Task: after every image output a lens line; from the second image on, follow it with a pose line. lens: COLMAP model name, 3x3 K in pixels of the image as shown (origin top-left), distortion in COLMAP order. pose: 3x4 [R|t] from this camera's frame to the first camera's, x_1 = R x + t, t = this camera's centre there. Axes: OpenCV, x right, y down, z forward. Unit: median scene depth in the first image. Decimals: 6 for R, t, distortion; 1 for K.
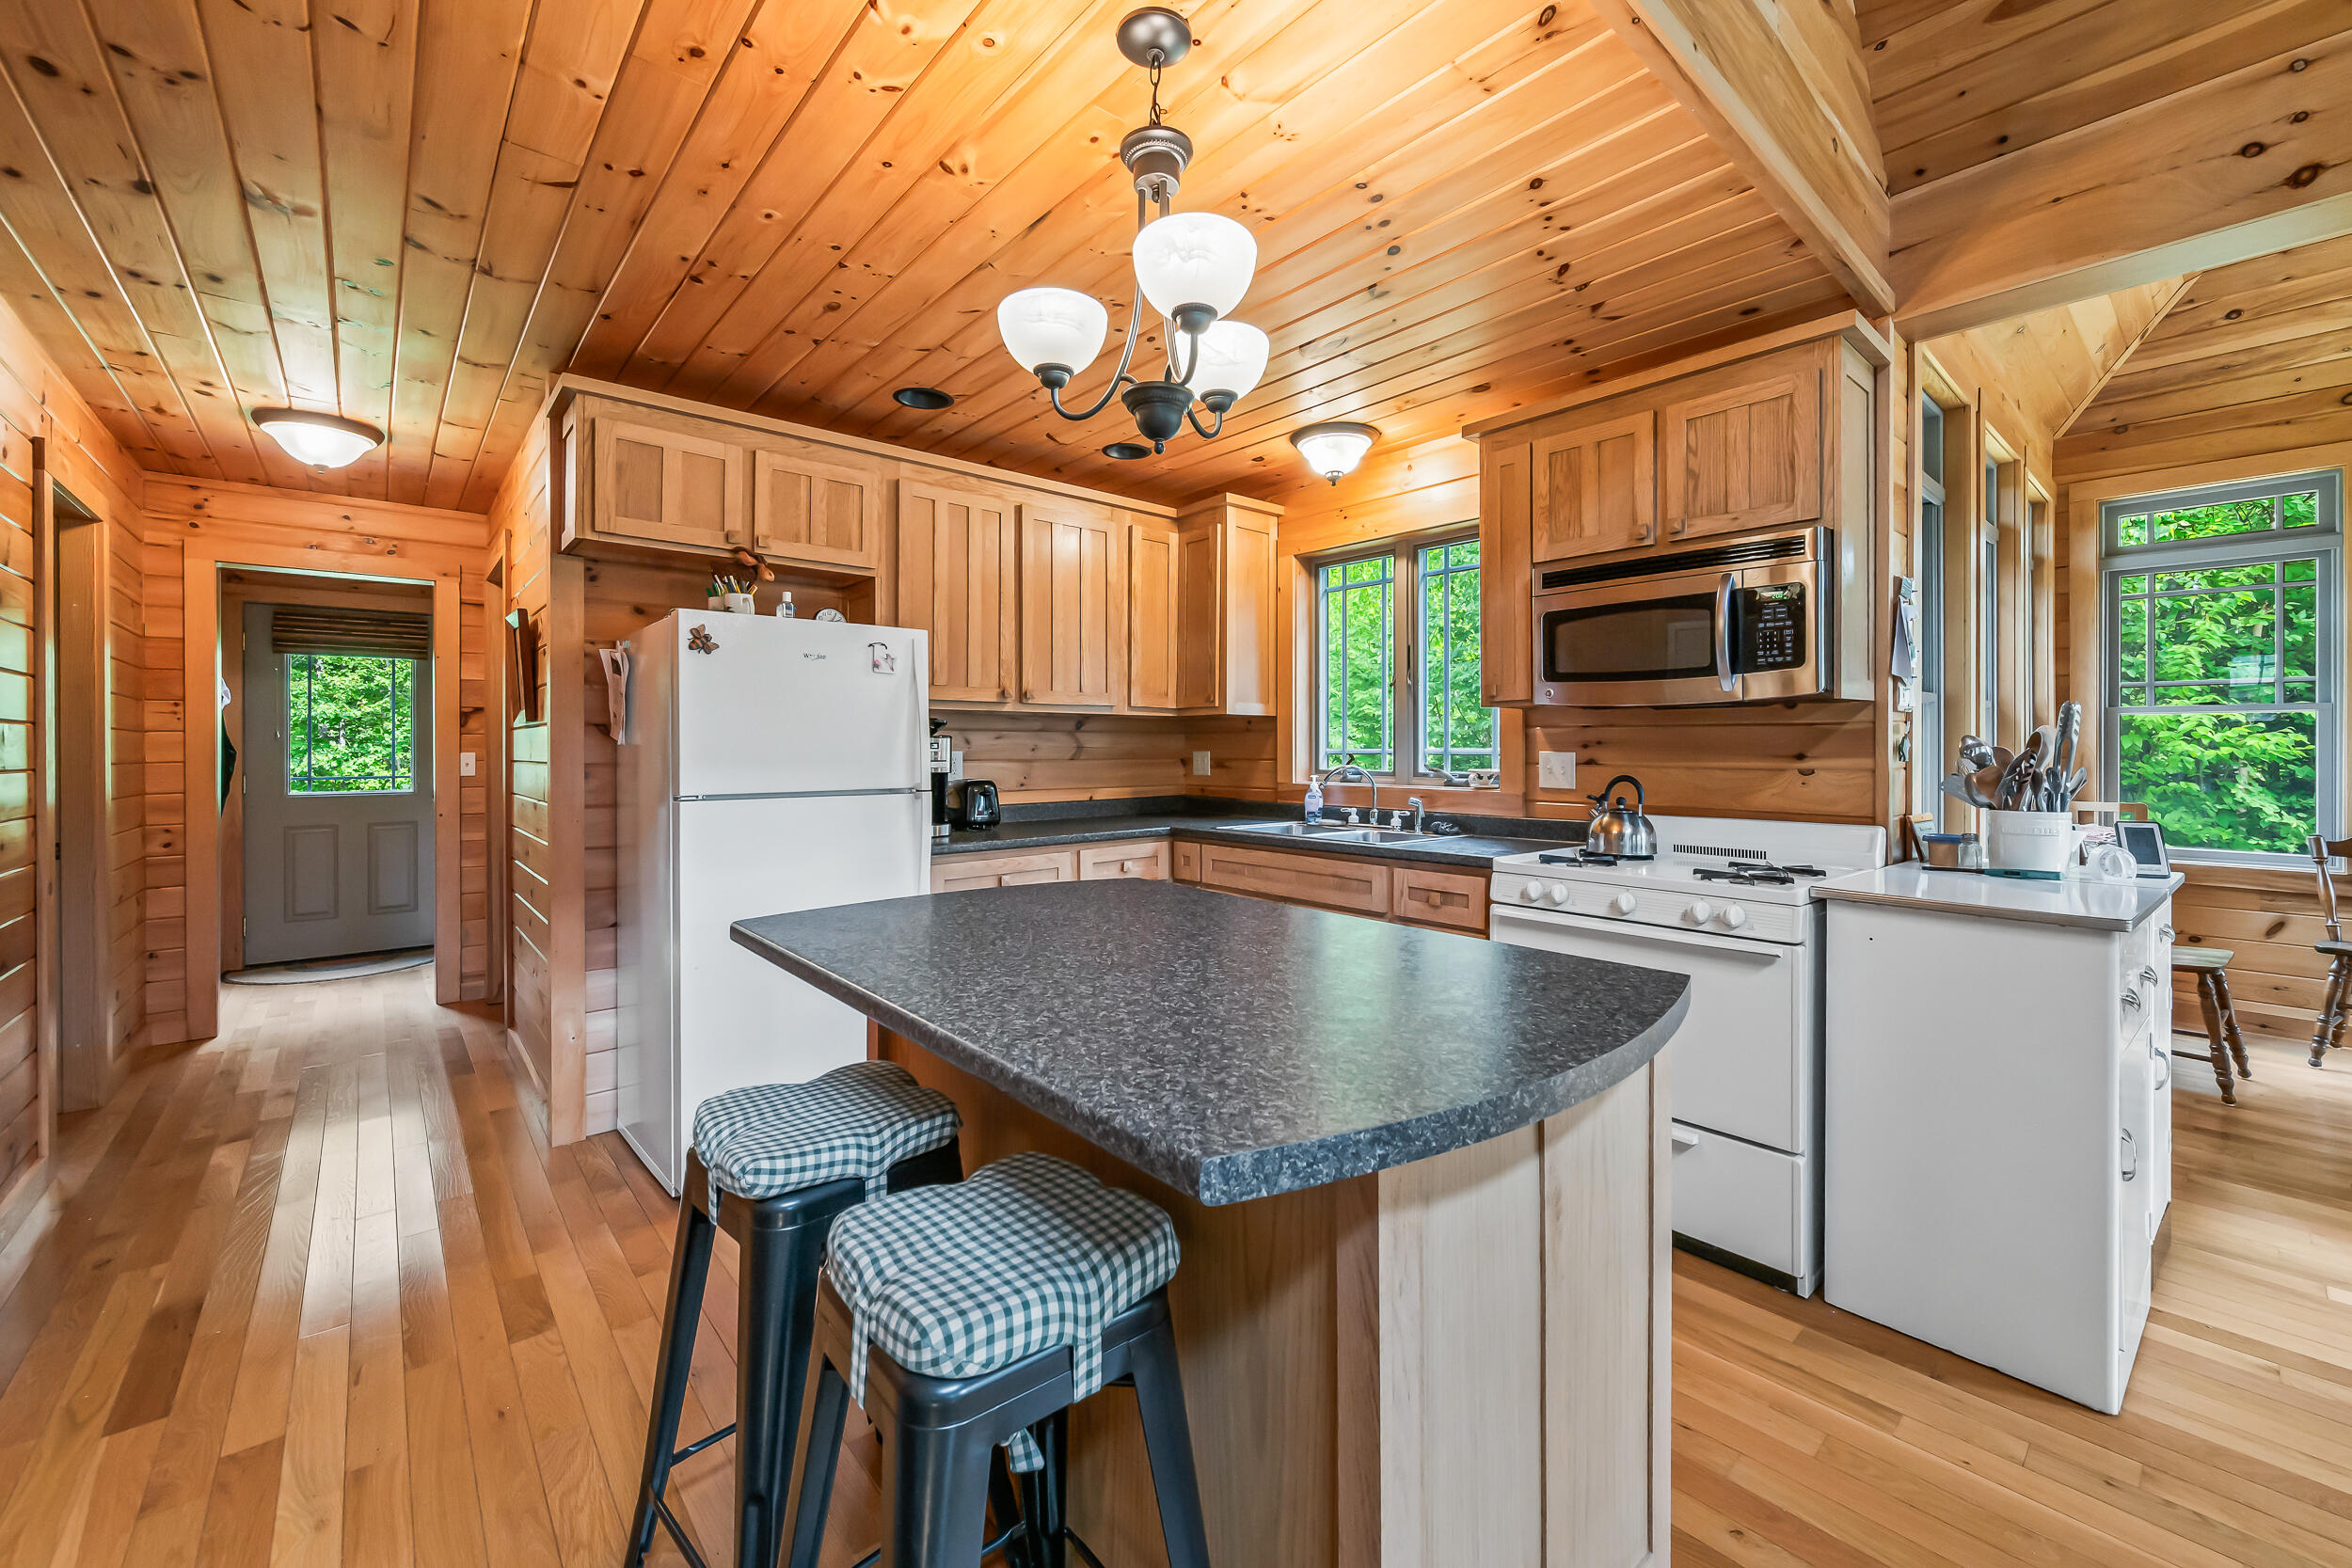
lens RADIAL K [[934.7, 0, 1175.7], [0, 934.7, 755.8], [0, 0, 1]] dist [0.001007, -0.000021]
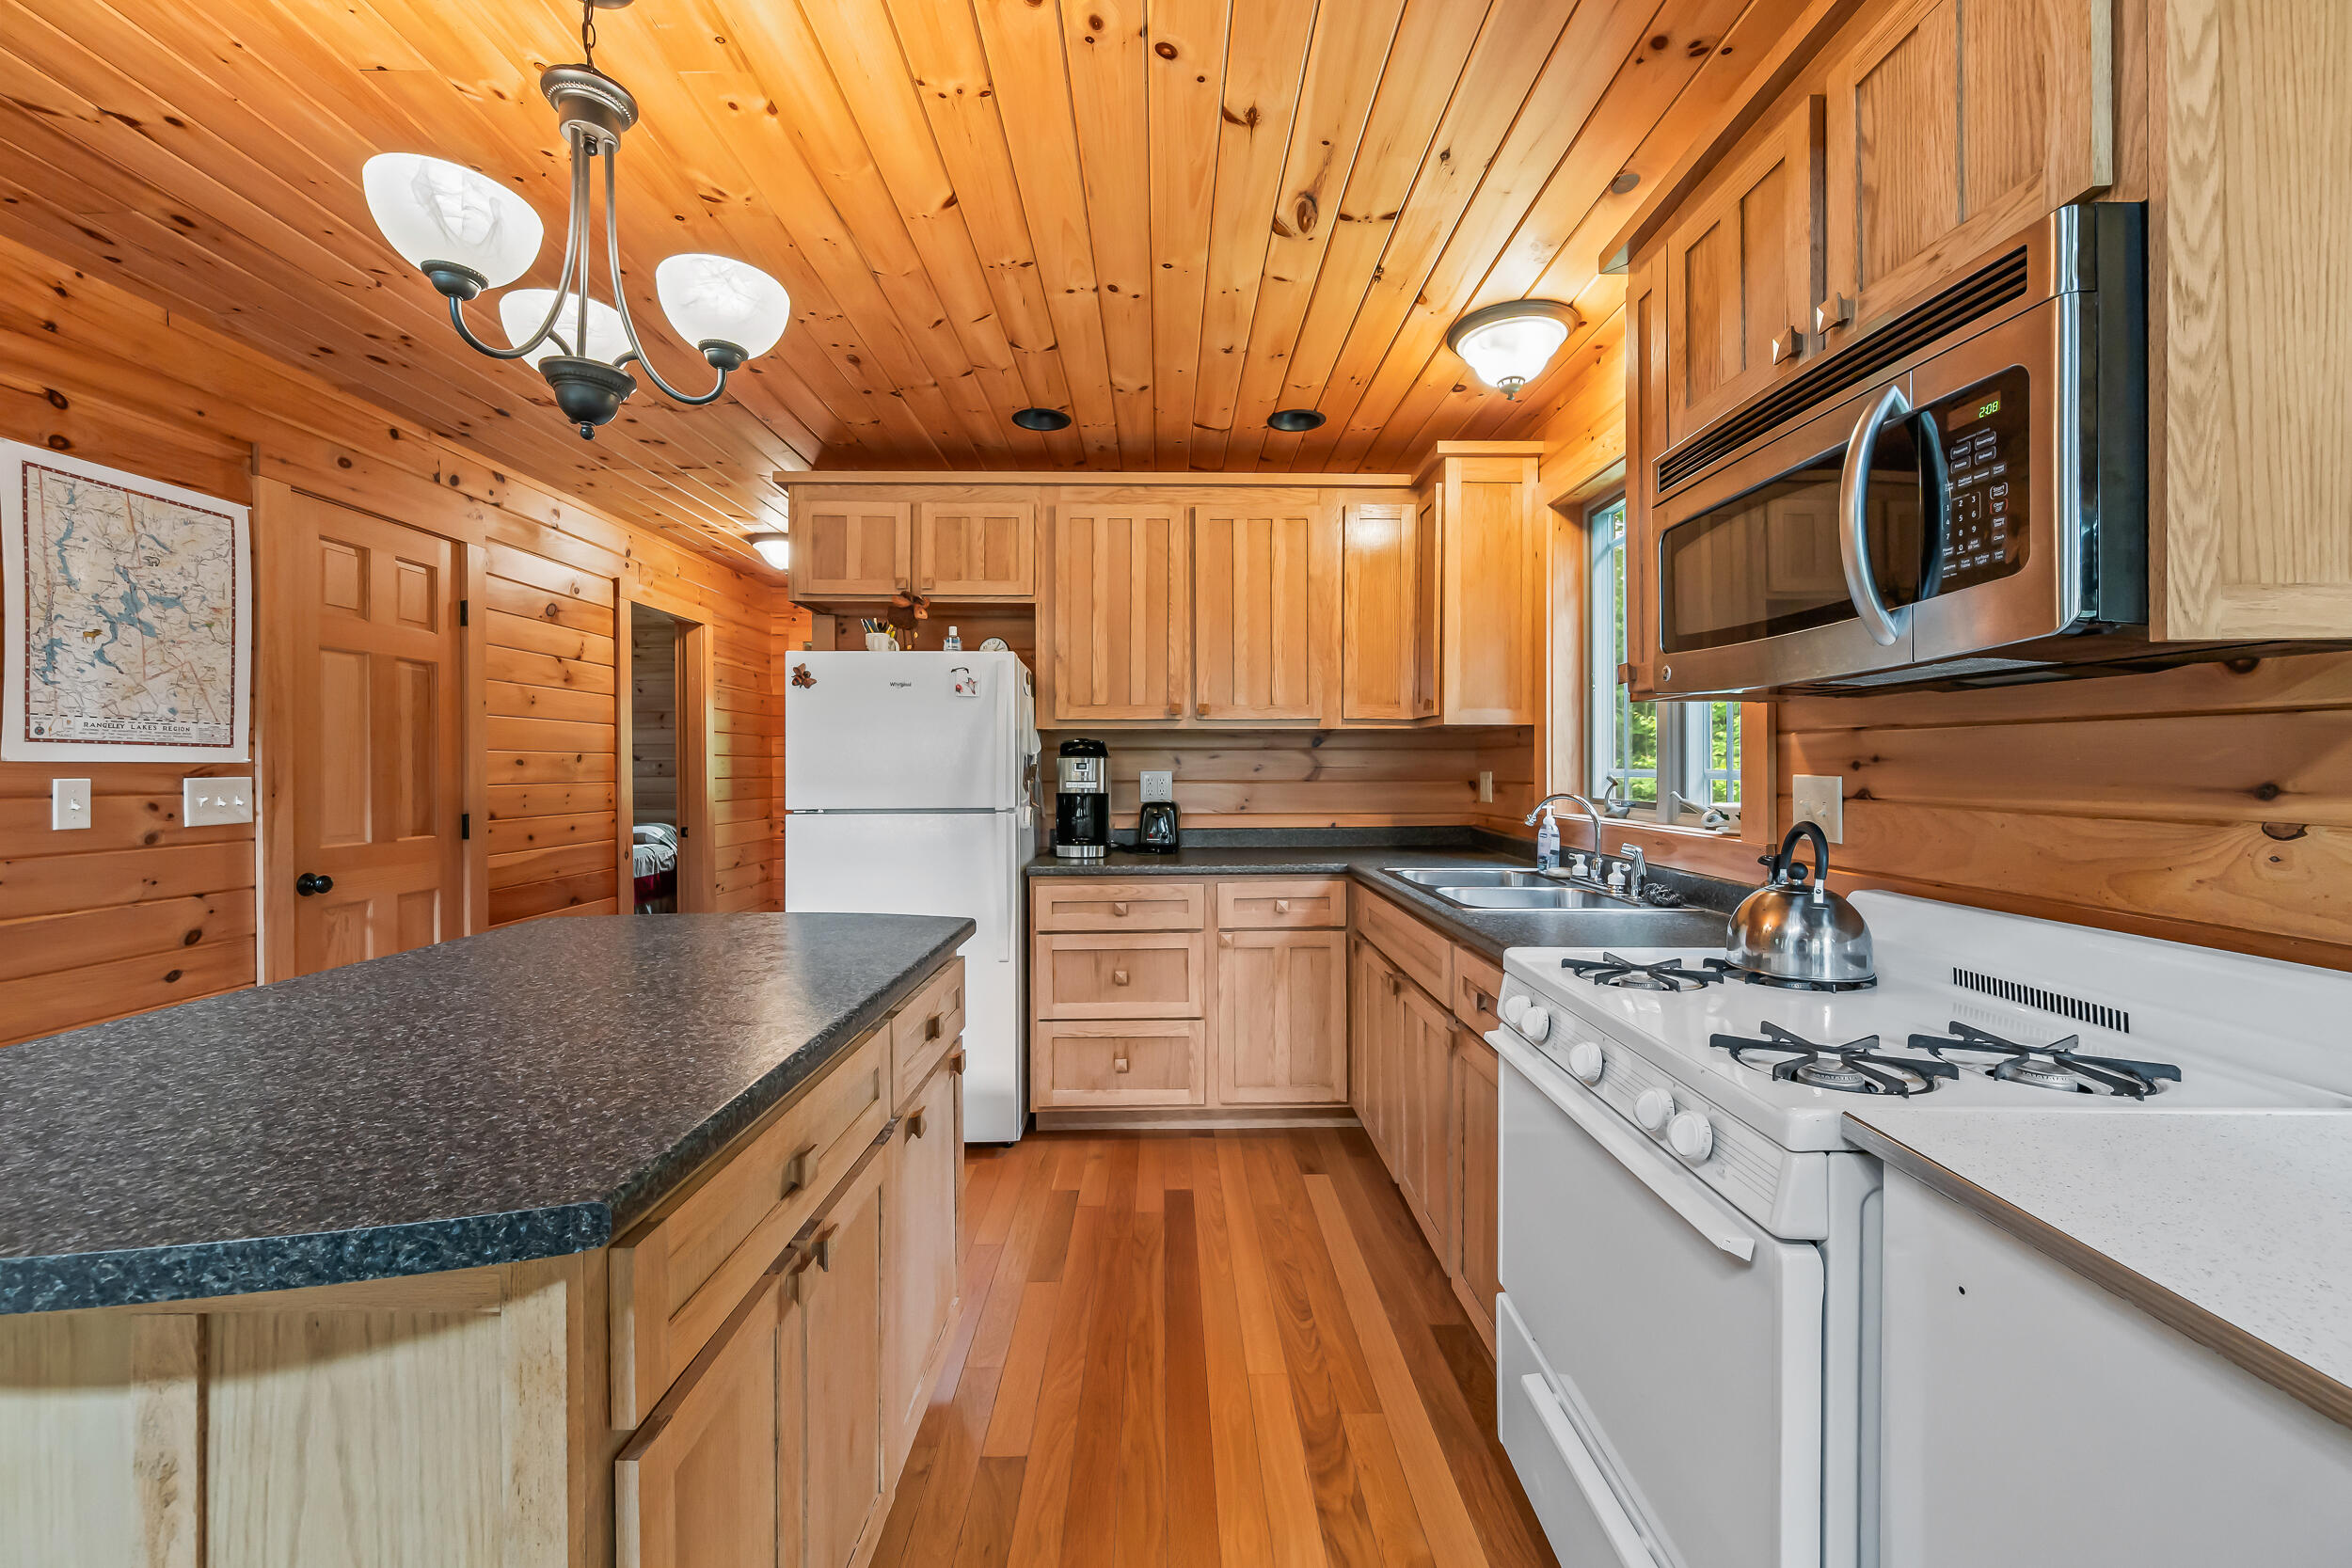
lens RADIAL K [[918.2, 0, 1181.8], [0, 918.2, 781.4], [0, 0, 1]] dist [0.000197, -0.000311]
pose [[0.766096, 0.009391, -0.642658, 0.470088], [-0.004299, 0.999946, 0.009488, -0.004318], [0.642712, -0.004506, 0.766095, 0.332495]]
